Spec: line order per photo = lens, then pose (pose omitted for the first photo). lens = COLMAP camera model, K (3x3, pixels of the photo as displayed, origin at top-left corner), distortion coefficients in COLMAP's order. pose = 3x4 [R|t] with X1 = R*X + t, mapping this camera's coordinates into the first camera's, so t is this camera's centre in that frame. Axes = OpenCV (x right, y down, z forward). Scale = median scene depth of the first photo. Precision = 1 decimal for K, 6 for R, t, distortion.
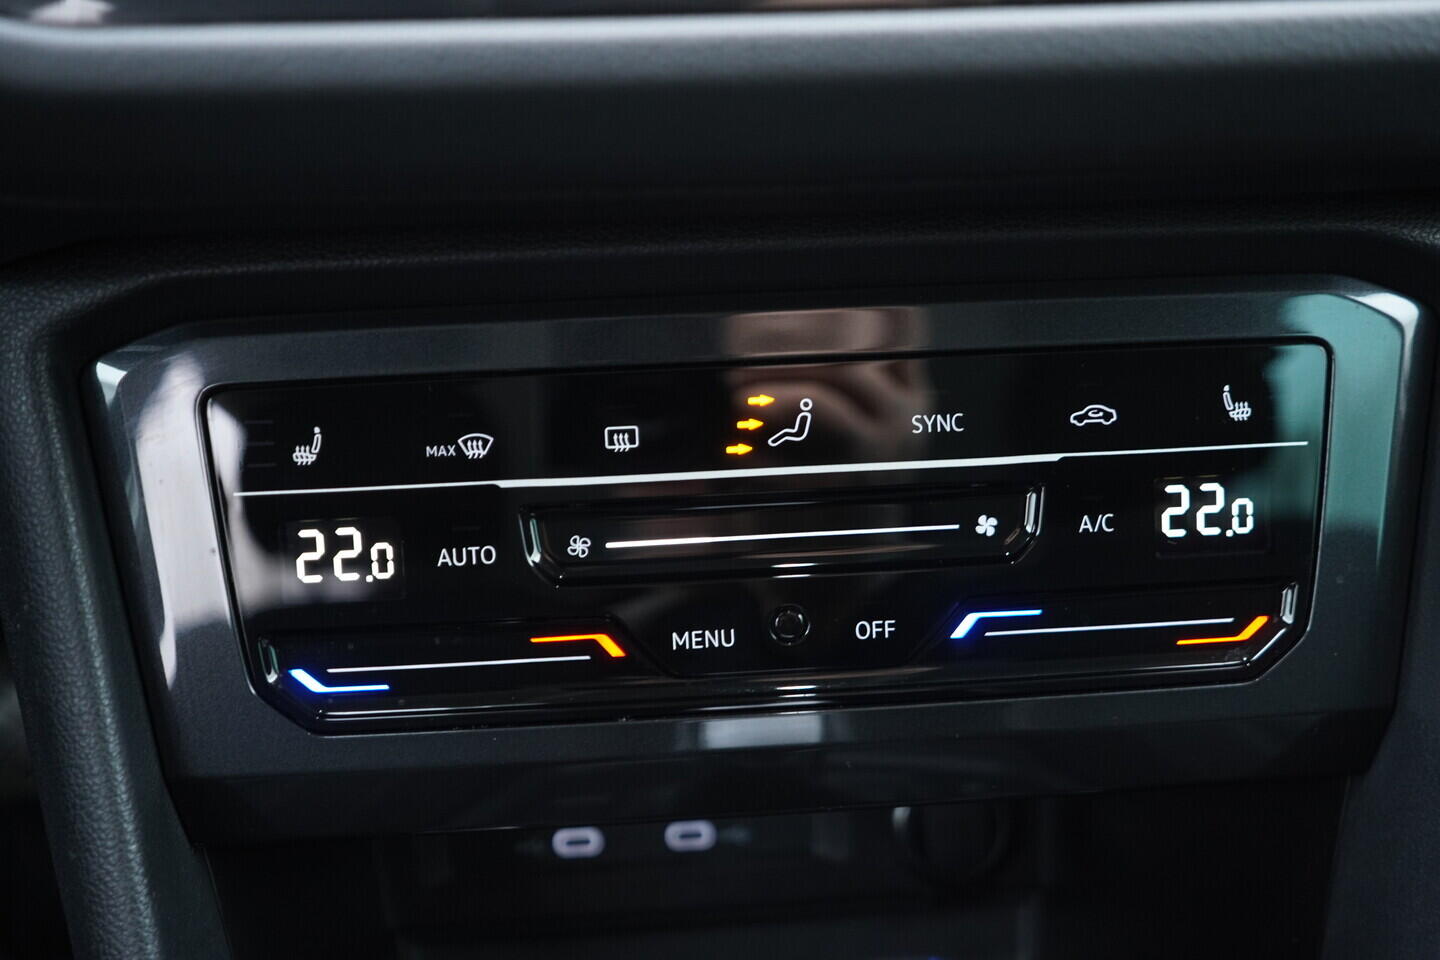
lens RADIAL K [[1481.5, 0, 723.1], [0, 1481.5, 477.6], [0, 0, 1]] dist [-0.004941, 0.024895]
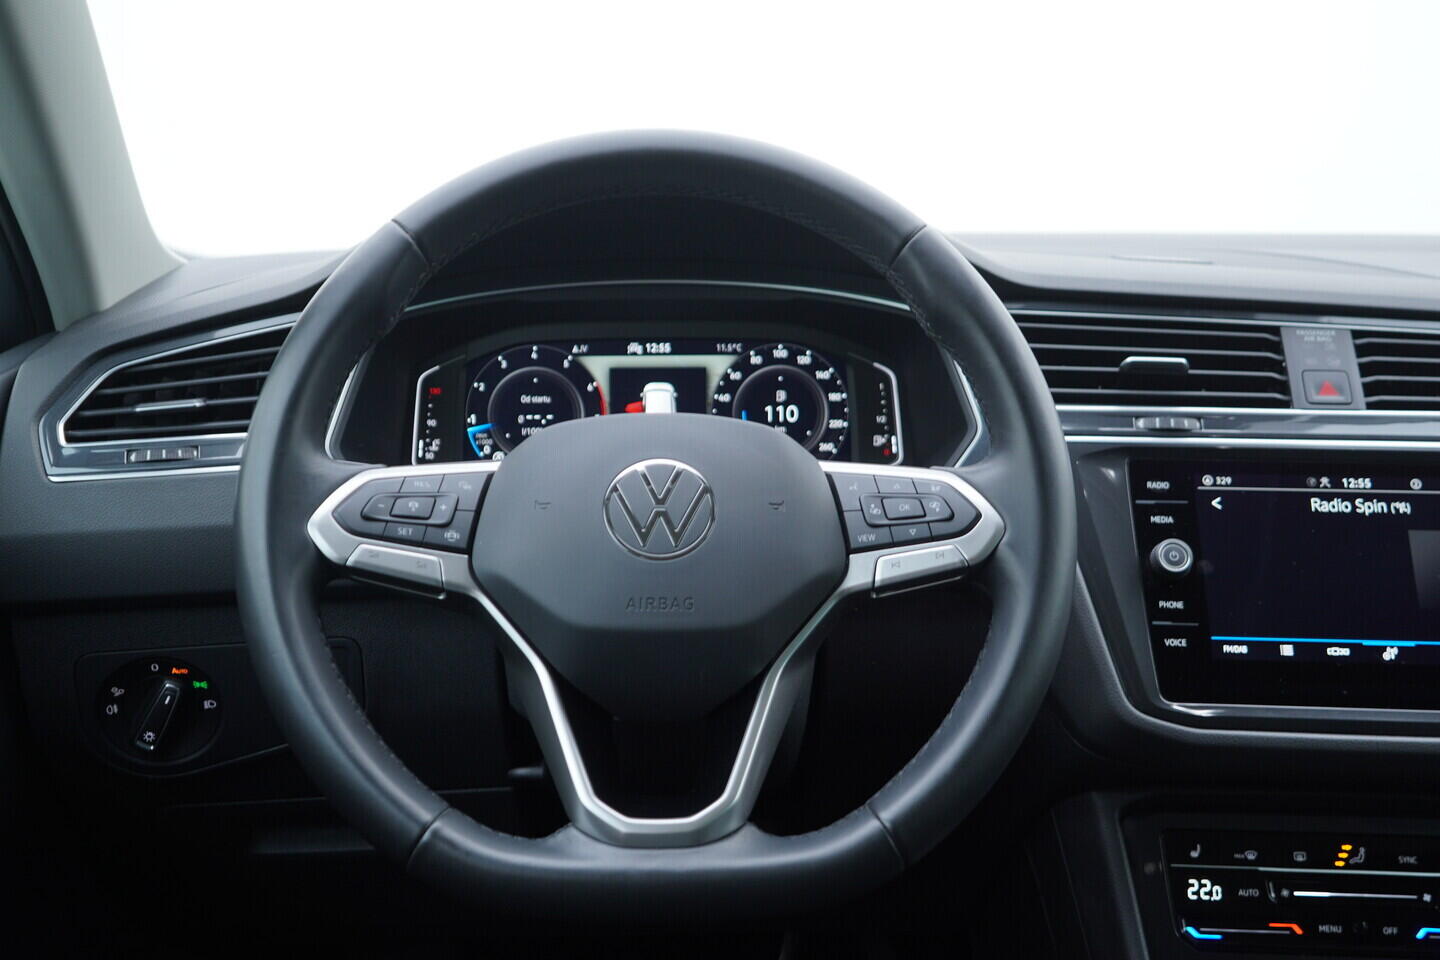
lens RADIAL K [[1481.5, 0, 723.1], [0, 1481.5, 477.6], [0, 0, 1]] dist [-0.004941, 0.024895]
pose [[0.992619, 0.046285, -0.112097, -0.925887], [-0.082708, 0.934365, -0.346585, 0.393009], [0.088698, 0.353298, 0.931297, -2.176380]]
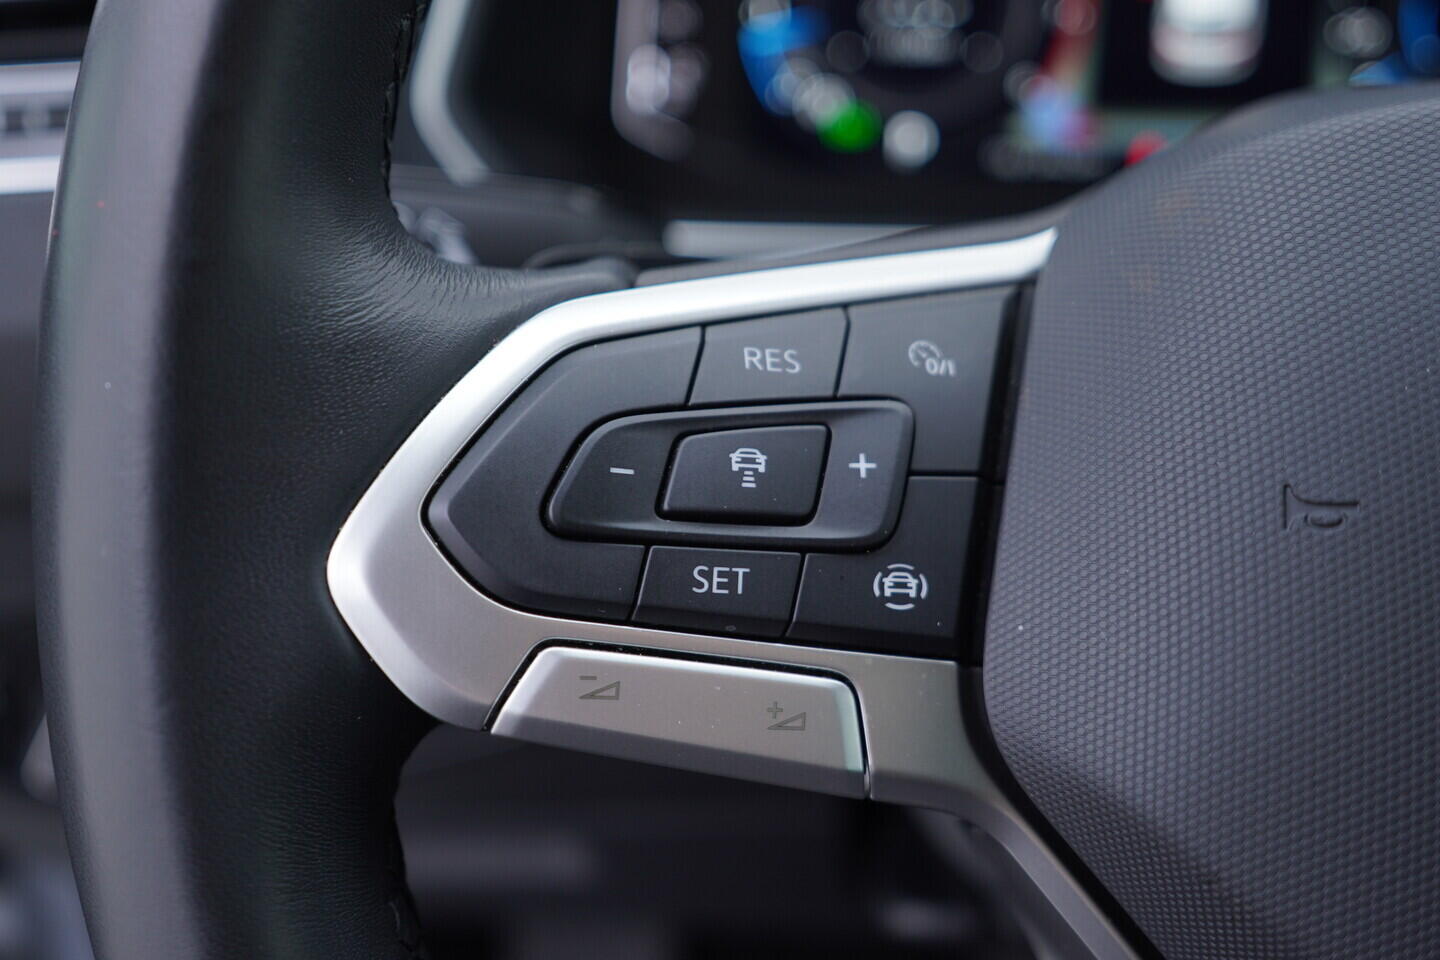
lens RADIAL K [[1440.2, 0, 719.9], [0, 1440.2, 482.7], [0, 0, 1]] dist [0.000236, 0.010371]
pose [[0.976596, 0.119016, -0.179152, -1.620996], [-0.126004, 0.991631, -0.028105, -0.355463], [0.174308, 0.050021, 0.983420, -0.482288]]
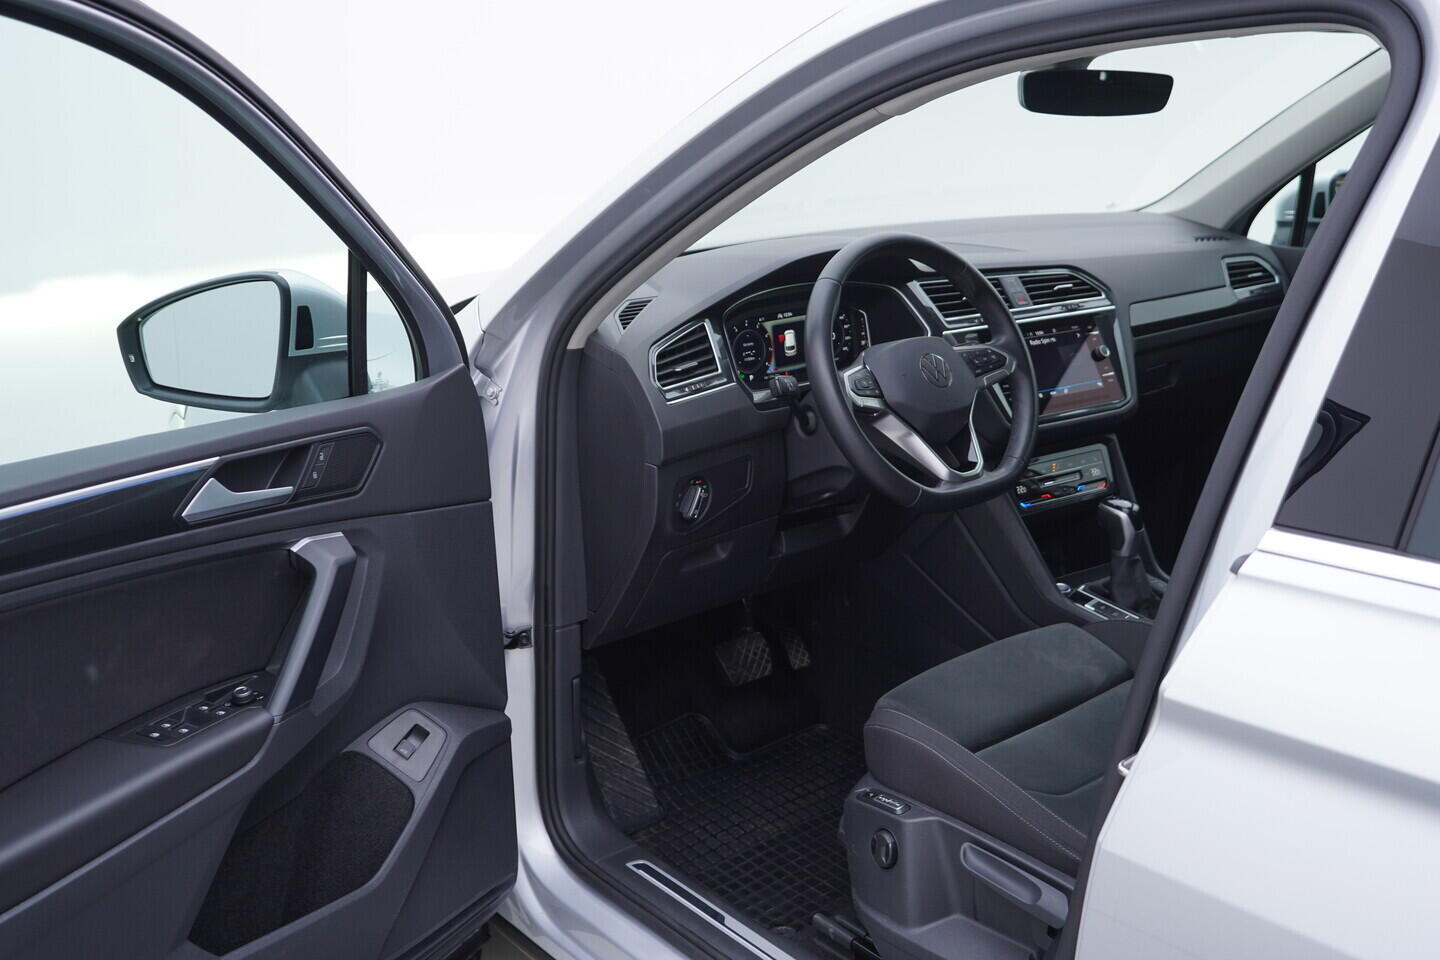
lens RADIAL K [[1481.5, 0, 723.1], [0, 1481.5, 477.6], [0, 0, 1]] dist [-0.004941, 0.024895]
pose [[0.859524, -0.136590, 0.492506, -5.658799], [0.275209, 0.935687, -0.220796, 1.336644], [-0.430673, 0.325321, 0.841836, -5.159904]]
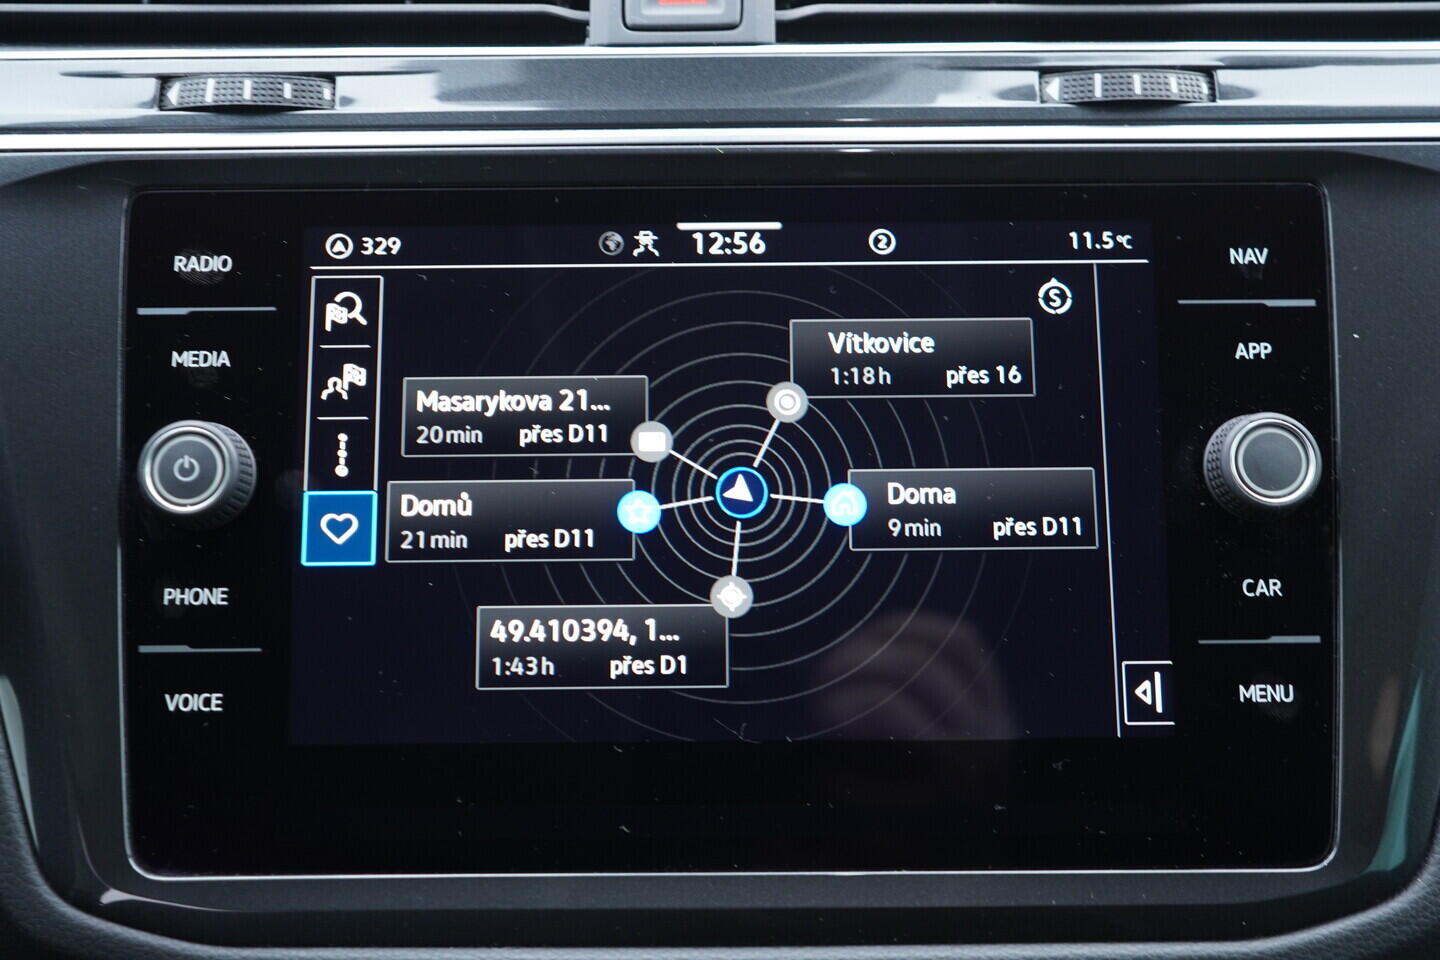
lens RADIAL K [[1481.5, 0, 723.1], [0, 1481.5, 477.6], [0, 0, 1]] dist [-0.004941, 0.024895]
pose [[0.997794, 0.032774, -0.057733, 0.085755], [-0.040654, 0.989160, -0.141099, -0.410673], [0.052483, 0.143135, 0.988311, -0.345955]]
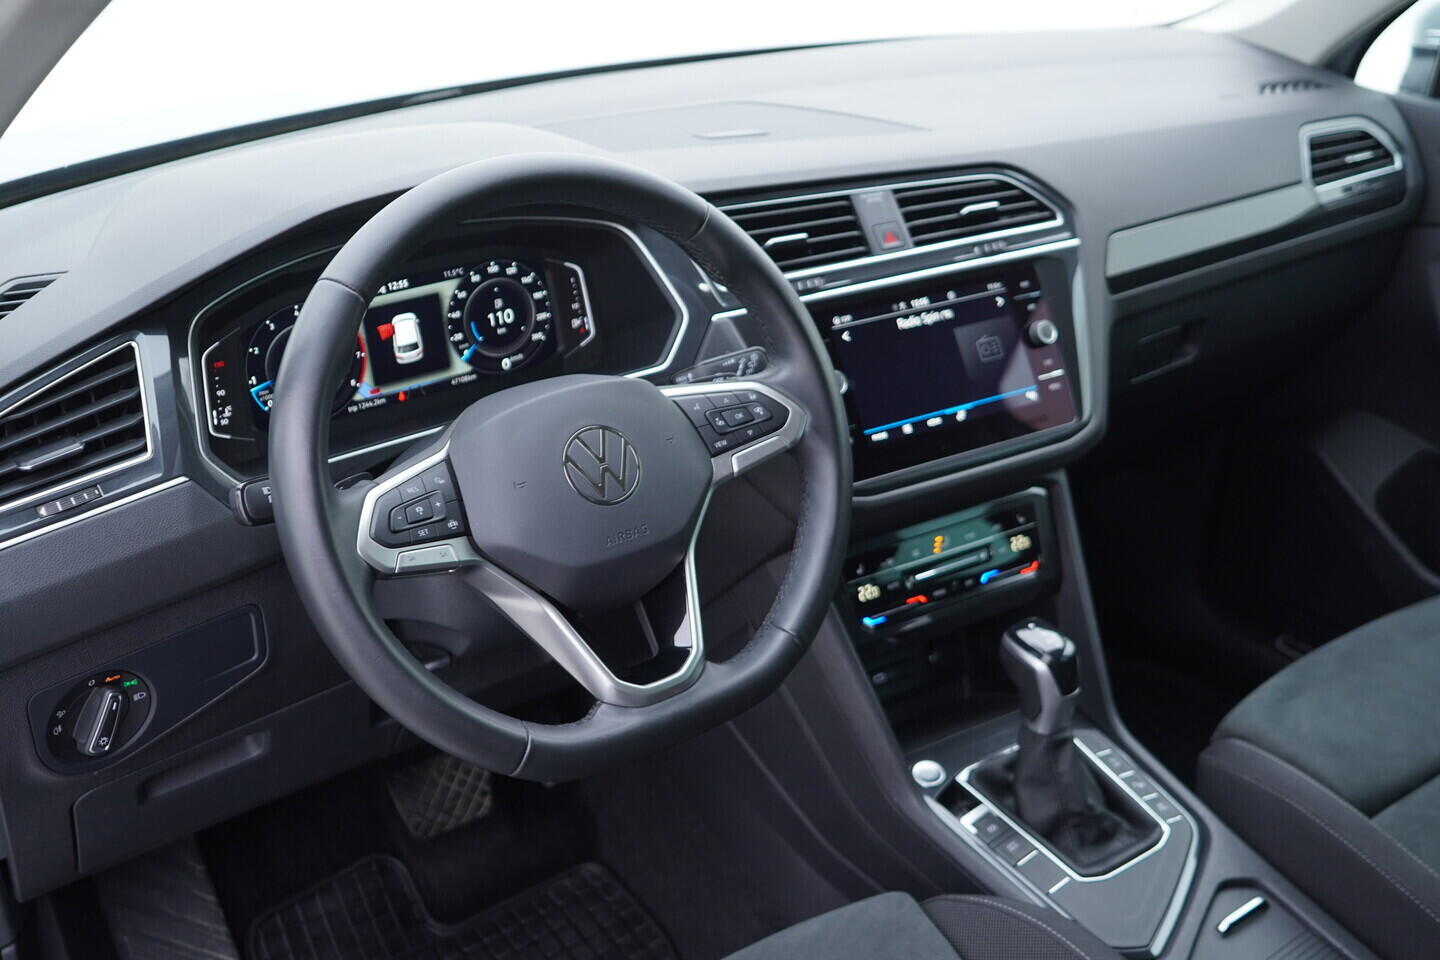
lens RADIAL K [[1481.5, 0, 723.1], [0, 1481.5, 477.6], [0, 0, 1]] dist [-0.004941, 0.024895]
pose [[0.896104, -0.191431, 0.400438, -2.378619], [0.236693, 0.969321, -0.066285, -0.089550], [-0.375464, 0.154179, 0.913923, -2.984903]]
